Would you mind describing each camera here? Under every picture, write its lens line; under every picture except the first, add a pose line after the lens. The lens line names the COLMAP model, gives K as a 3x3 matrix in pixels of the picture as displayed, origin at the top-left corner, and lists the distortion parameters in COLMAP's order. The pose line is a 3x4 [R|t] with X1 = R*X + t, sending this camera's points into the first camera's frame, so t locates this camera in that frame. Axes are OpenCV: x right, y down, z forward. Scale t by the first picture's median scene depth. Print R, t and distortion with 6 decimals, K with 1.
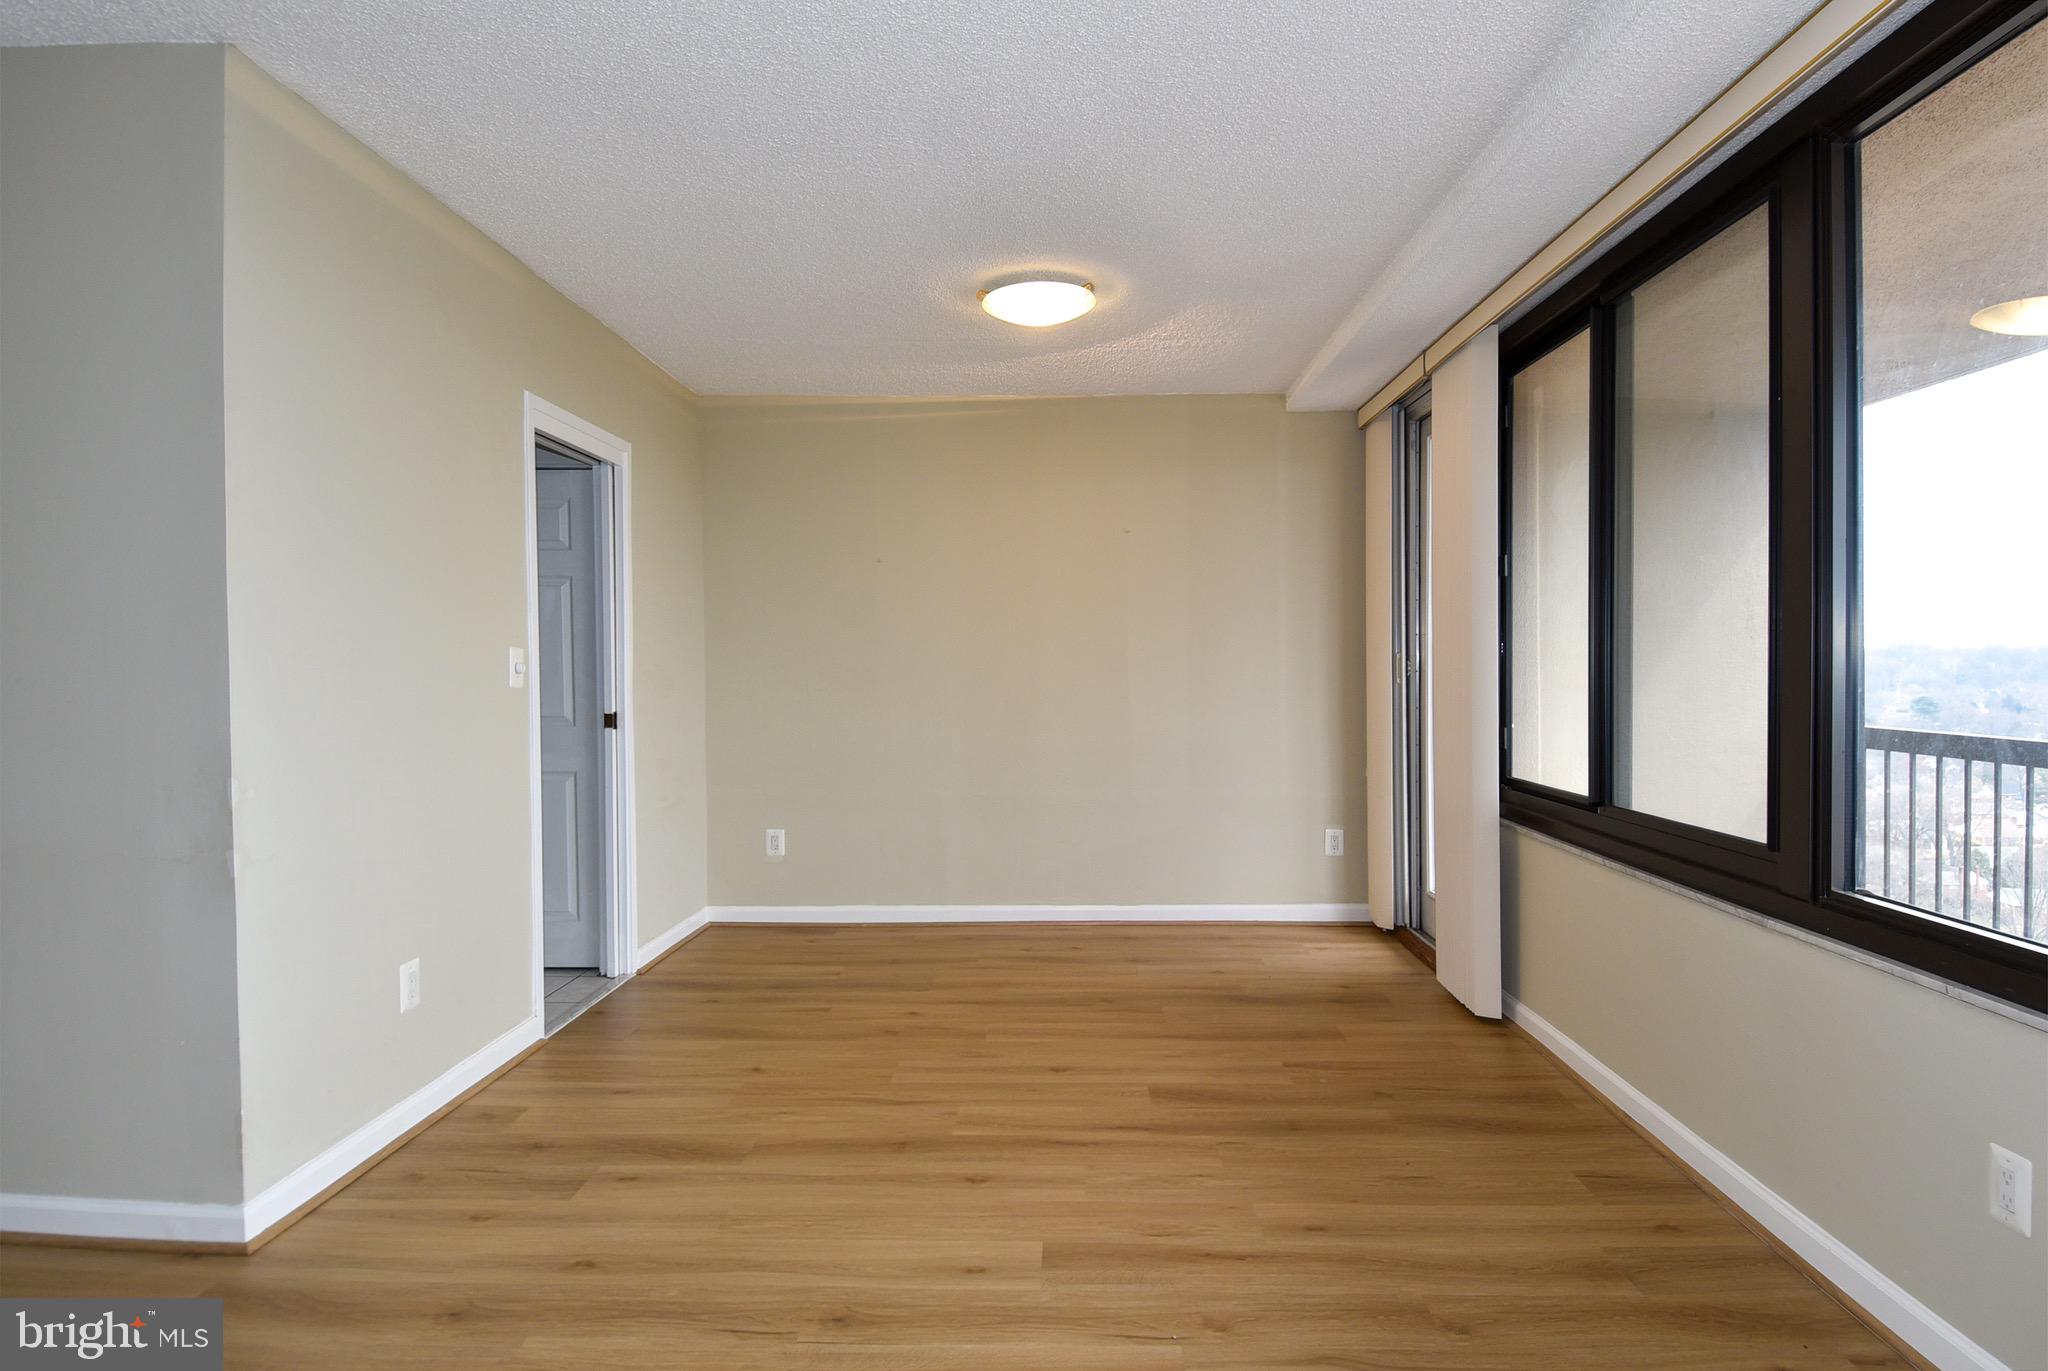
lens RADIAL K [[1124.3, 0, 1105.1], [0, 1124.3, 683.4], [0, 0, 1]] dist [0.048519, -0.043213]
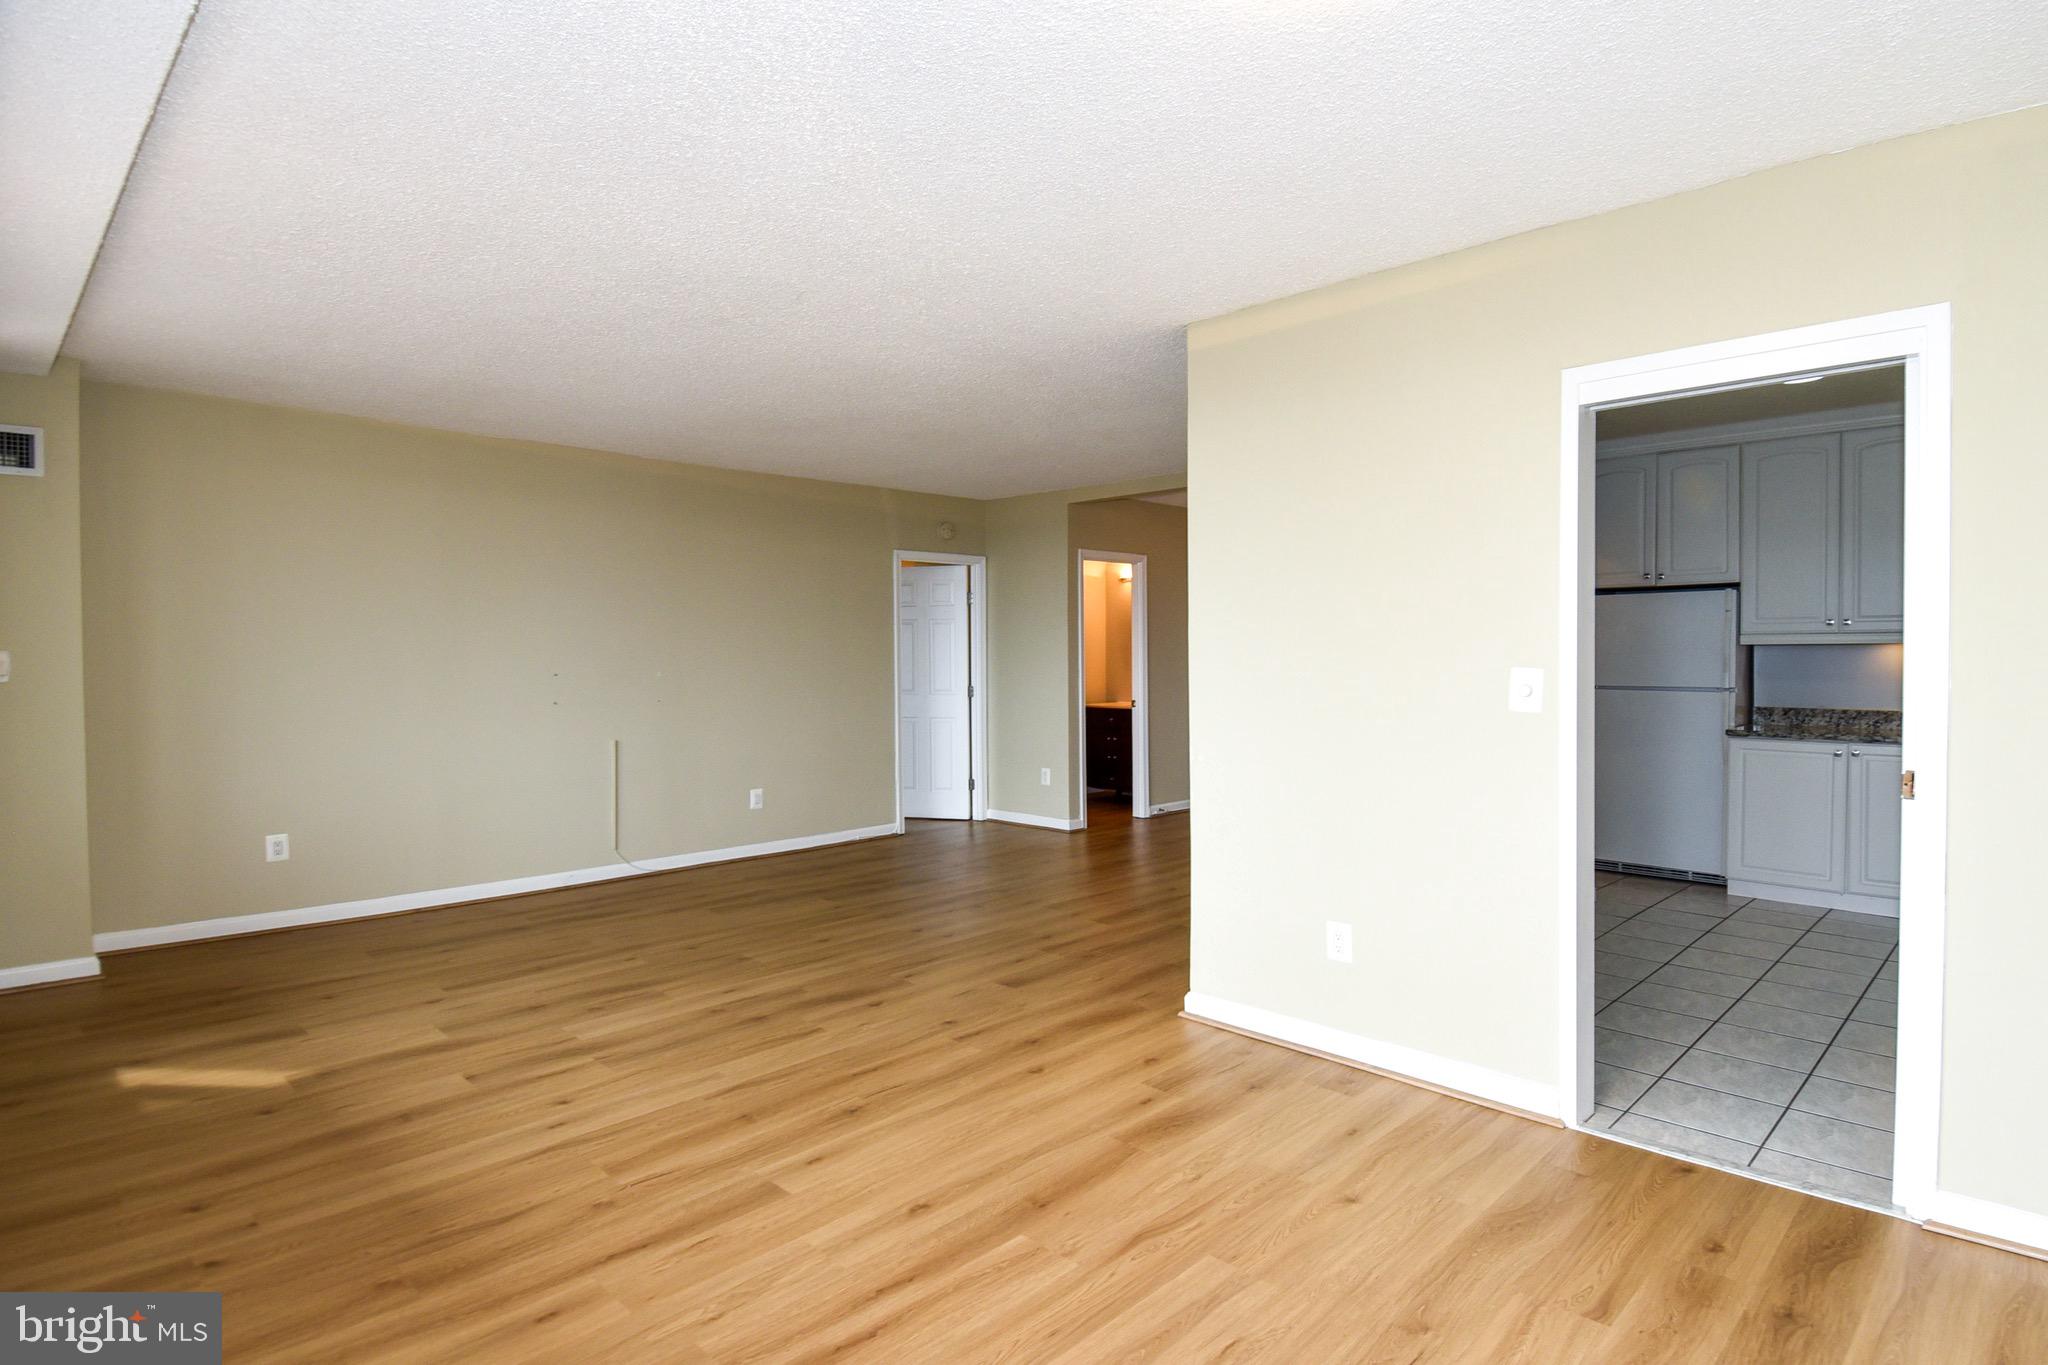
lens RADIAL K [[1067.1, 0, 1078.2], [0, 1067.1, 680.0], [0, 0, 1]] dist [0.000908, -0.001400]
pose [[-0.705725, 0.015604, -0.708314, 0.408003], [-0.009048, 0.999477, 0.031033, -0.053080], [0.708428, 0.028310, -0.705215, 1.599111]]
